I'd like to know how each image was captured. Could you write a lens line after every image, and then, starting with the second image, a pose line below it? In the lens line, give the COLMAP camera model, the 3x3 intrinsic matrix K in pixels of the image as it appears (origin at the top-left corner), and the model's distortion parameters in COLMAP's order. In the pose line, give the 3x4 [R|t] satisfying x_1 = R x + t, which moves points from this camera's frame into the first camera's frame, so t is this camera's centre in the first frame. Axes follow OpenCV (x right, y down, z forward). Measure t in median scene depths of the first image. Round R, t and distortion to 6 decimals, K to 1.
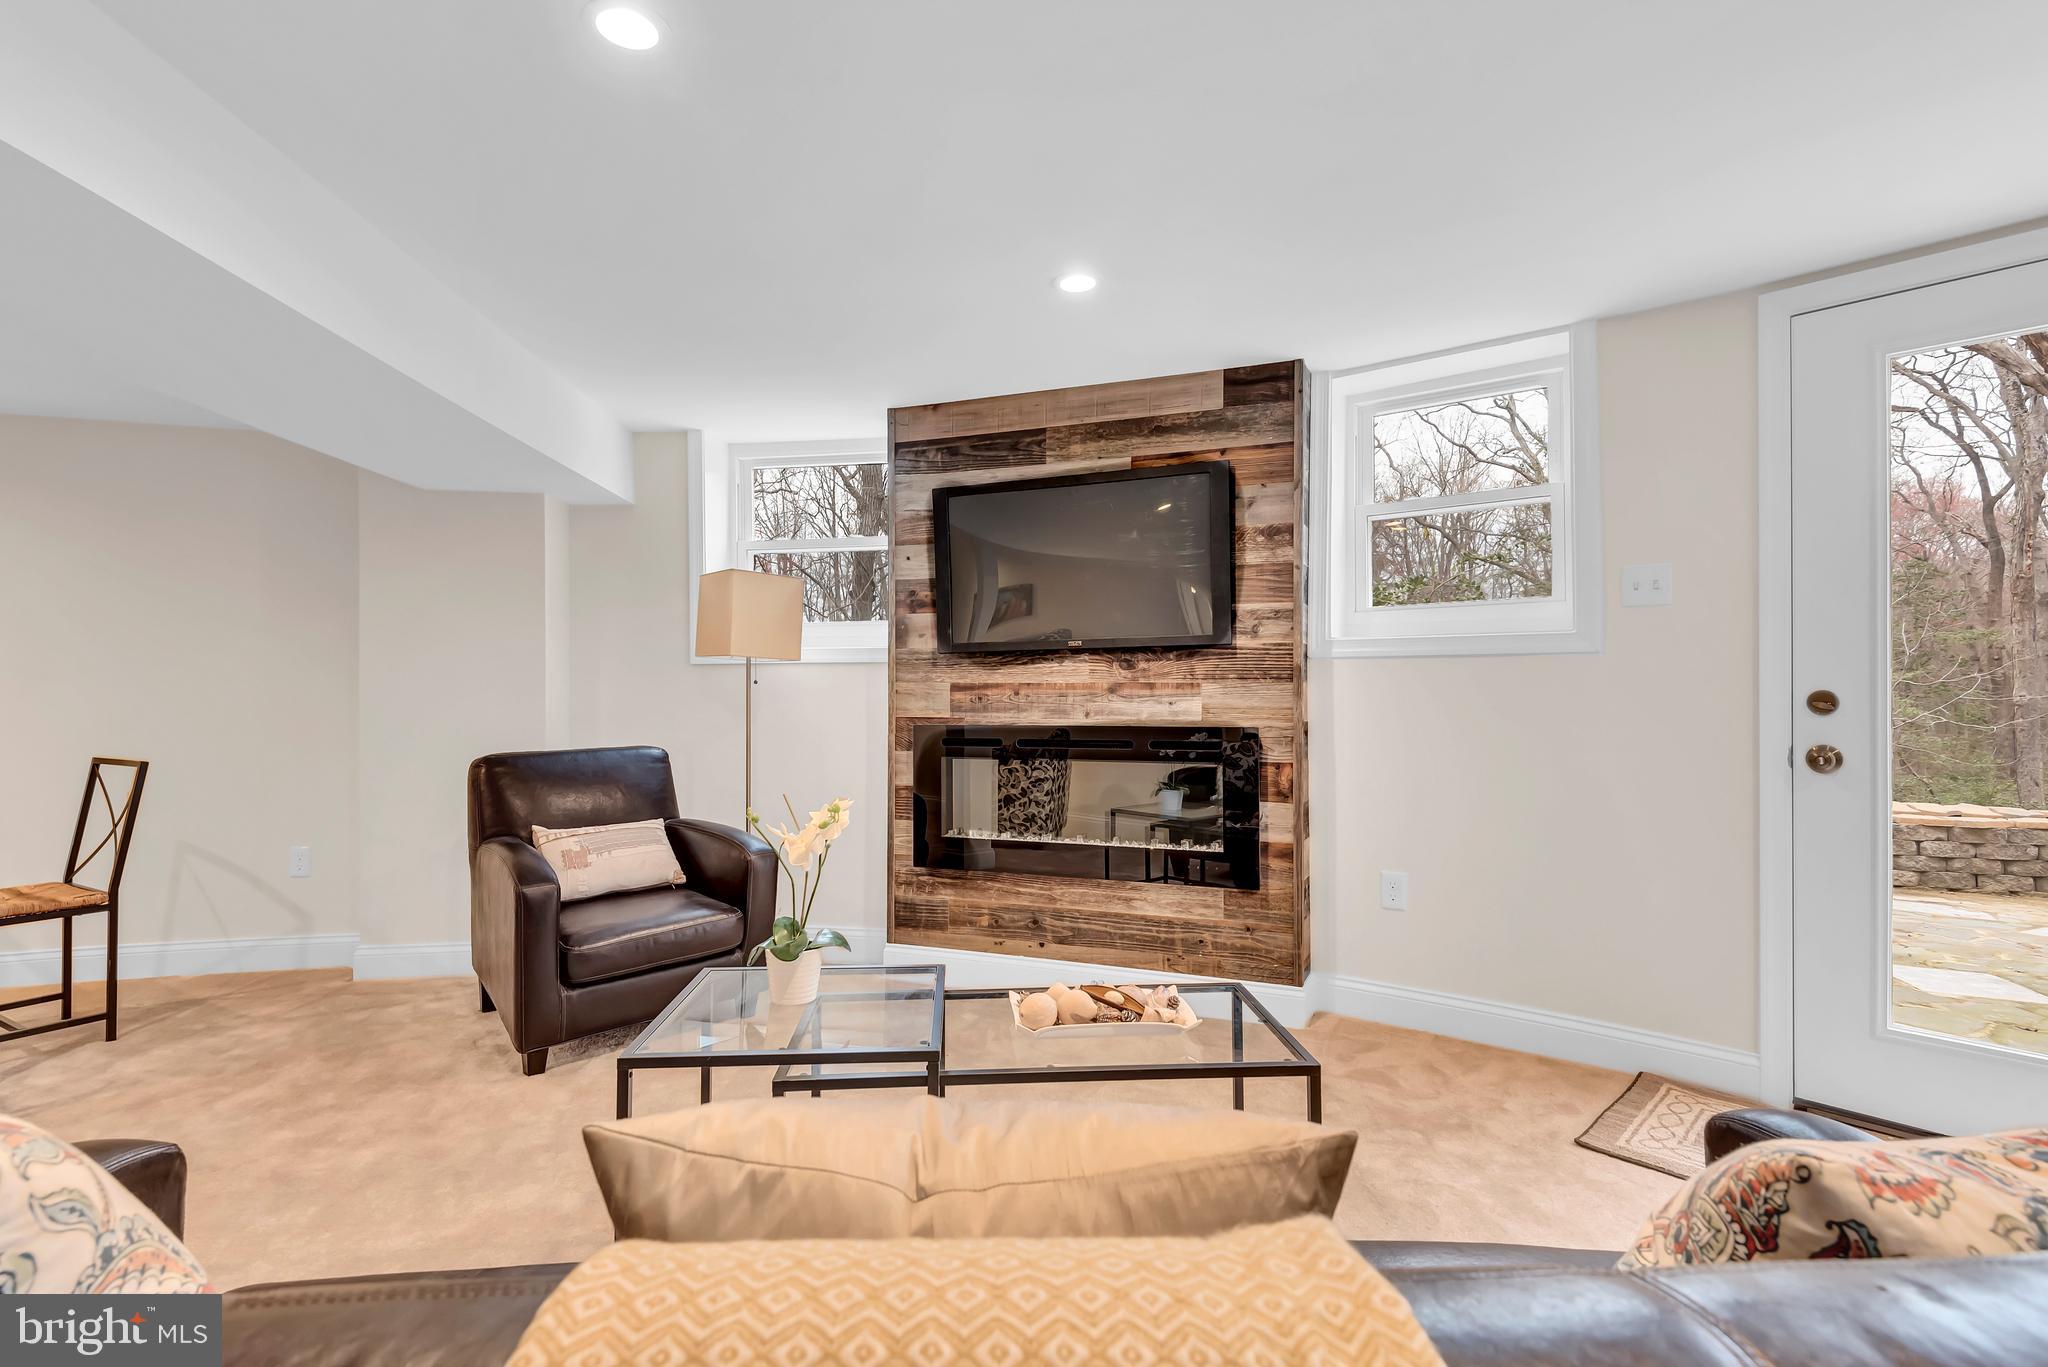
lens RADIAL K [[958.0, 0, 1027.4], [0, 958.0, 692.4], [0, 0, 1]] dist [0.005945, -0.001211]
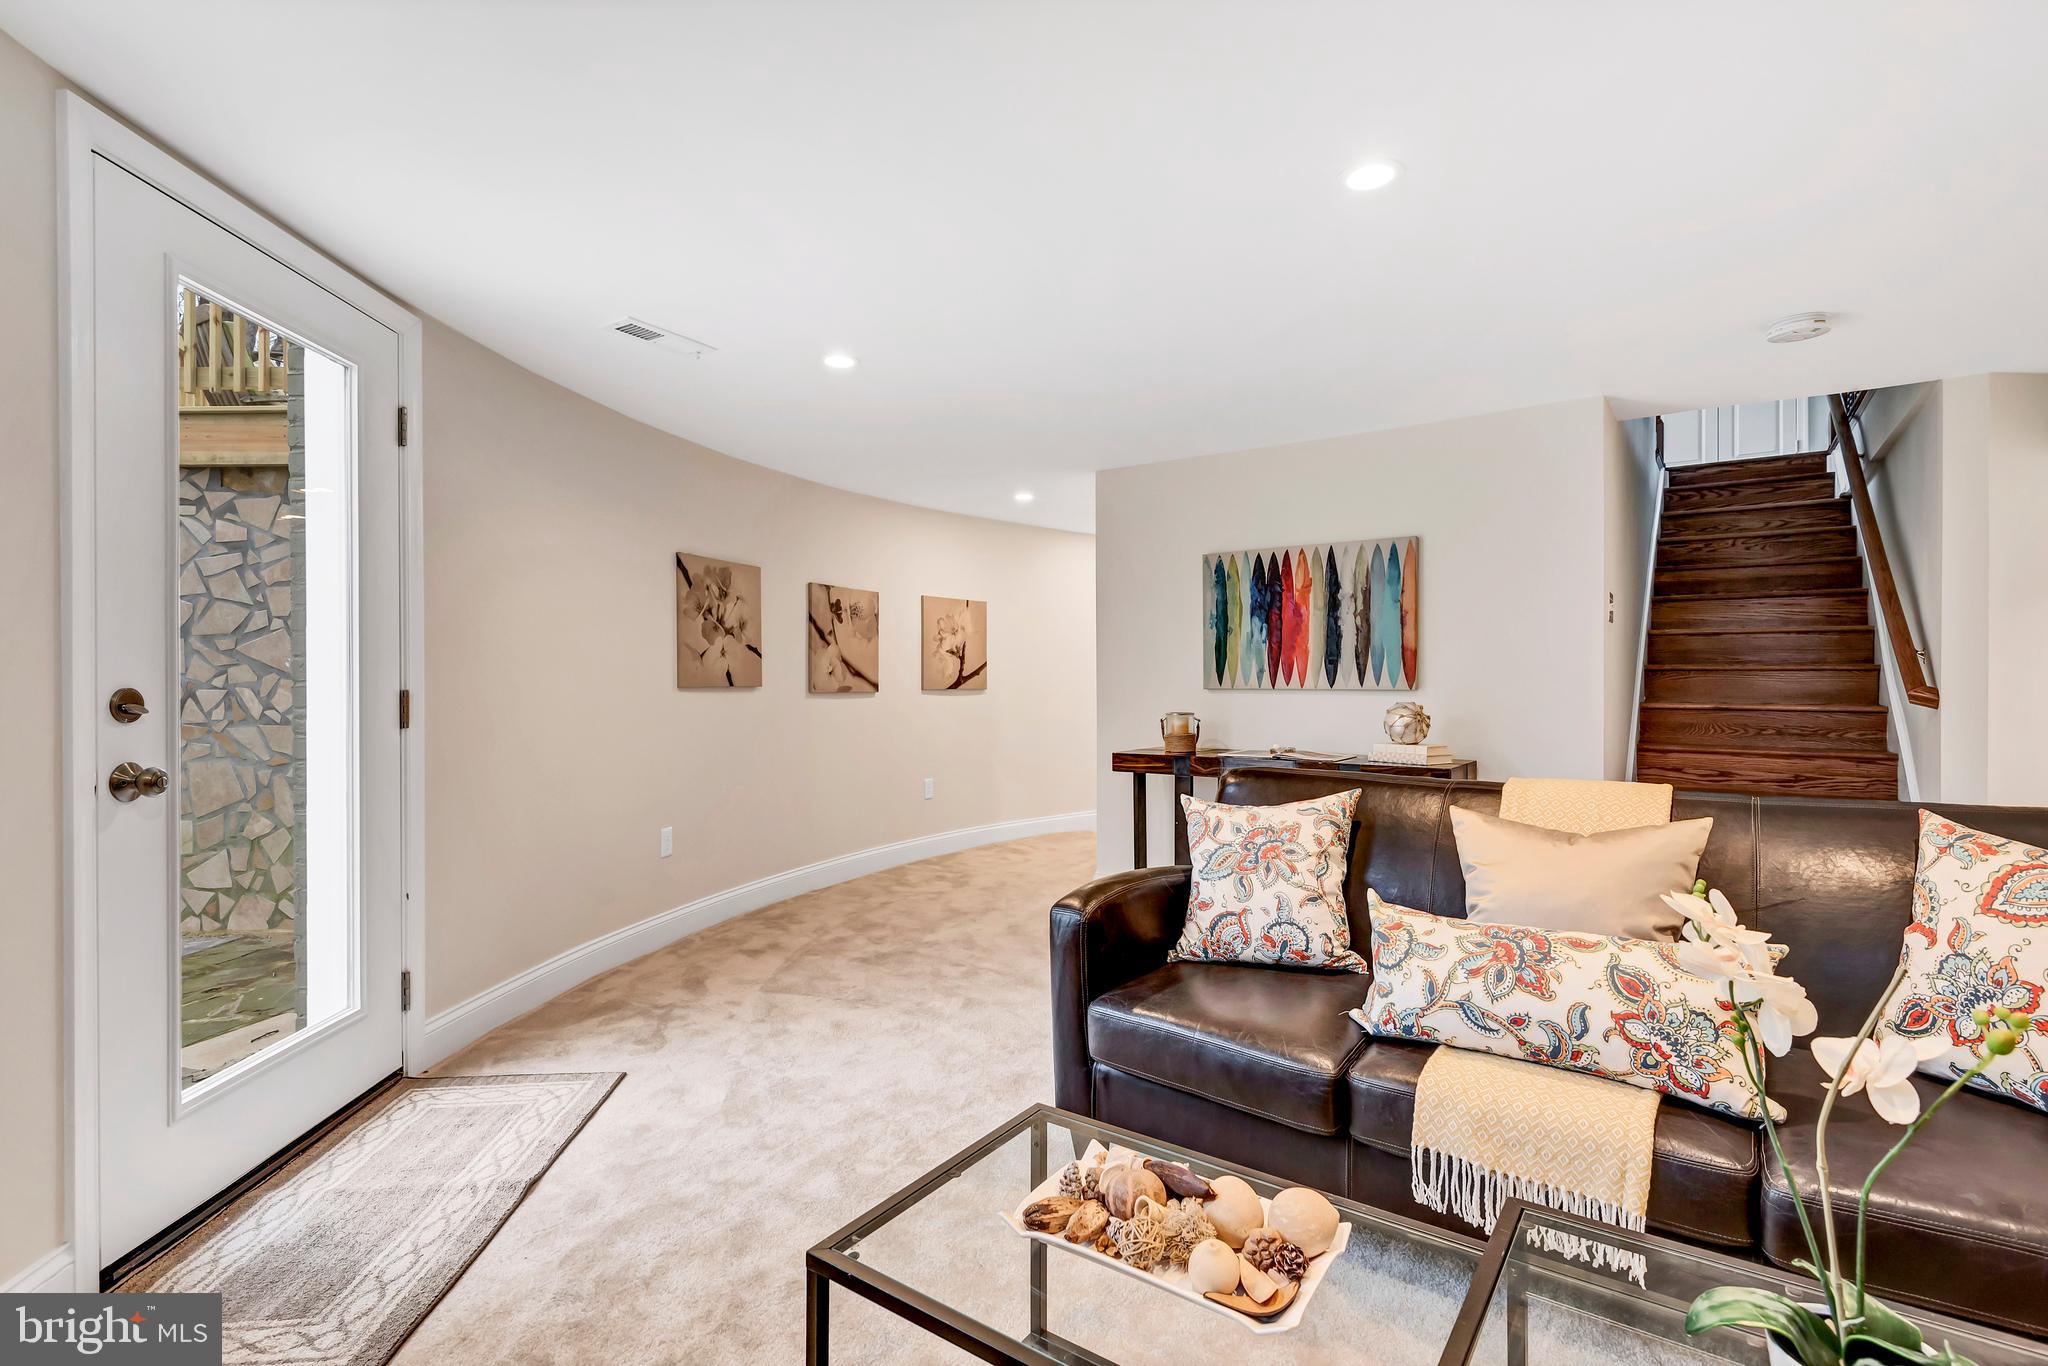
lens RADIAL K [[958.0, 0, 1024.4], [0, 958.0, 671.5], [0, 0, 1]] dist [0.005945, -0.001211]
pose [[-0.795903, 0.010257, 0.605337, -0.121277], [0.010341, 0.999941, -0.003346, -0.004444], [-0.605335, 0.003597, -0.795962, 0.851639]]
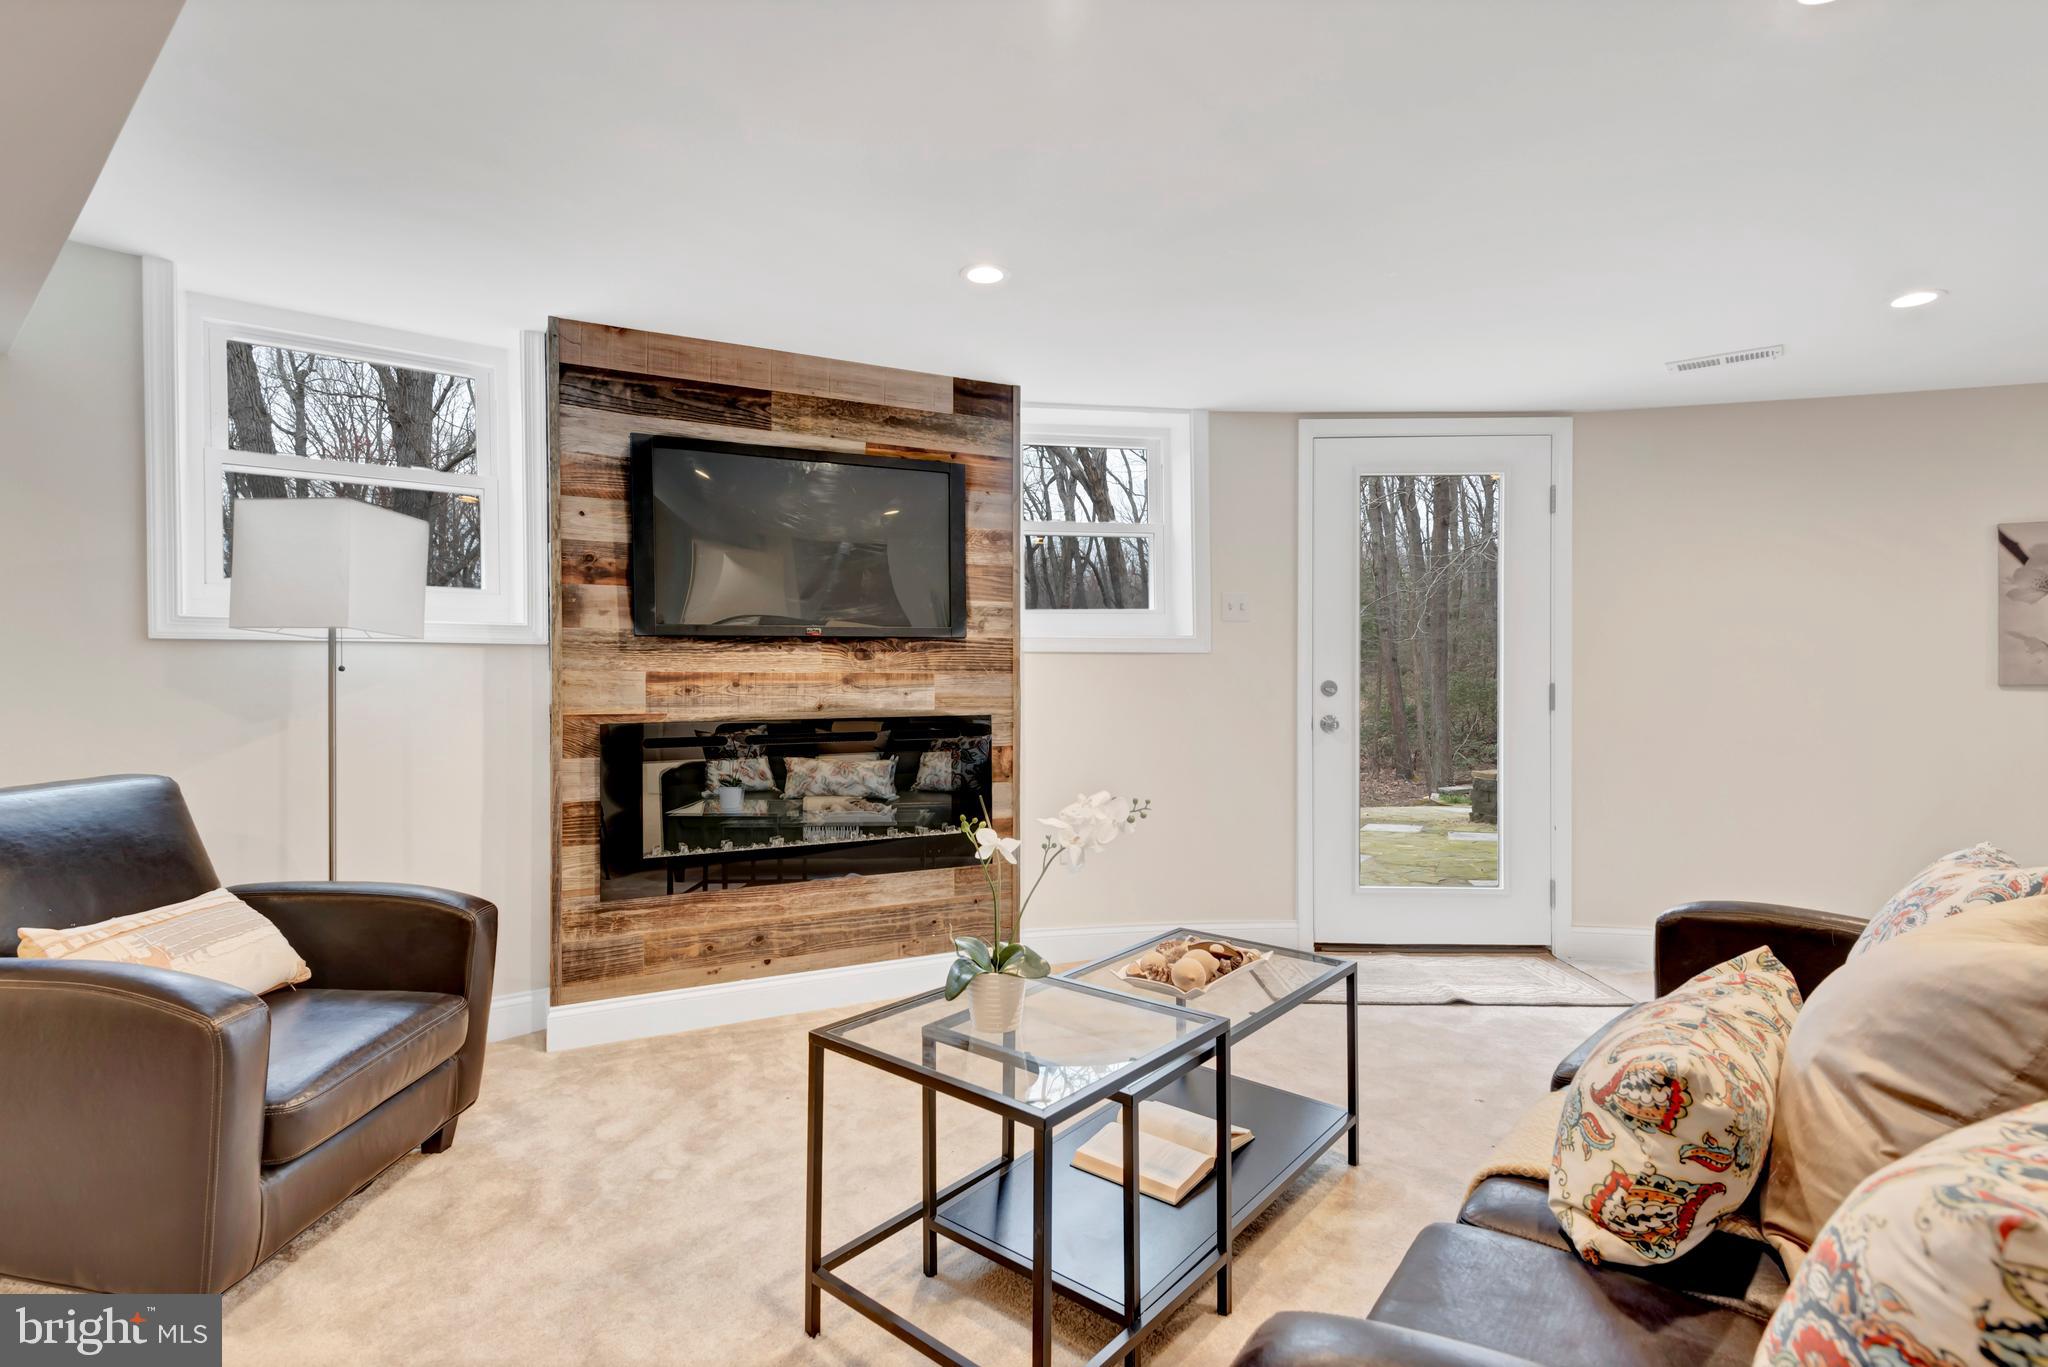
lens RADIAL K [[958.0, 0, 1025.7], [0, 958.0, 693.8], [0, 0, 1]] dist [0.005945, -0.001211]
pose [[0.684157, -0.007656, 0.729295, -0.485123], [0.003348, 0.999967, 0.007357, 0.004215], [-0.729327, -0.002592, 0.684160, 0.206176]]
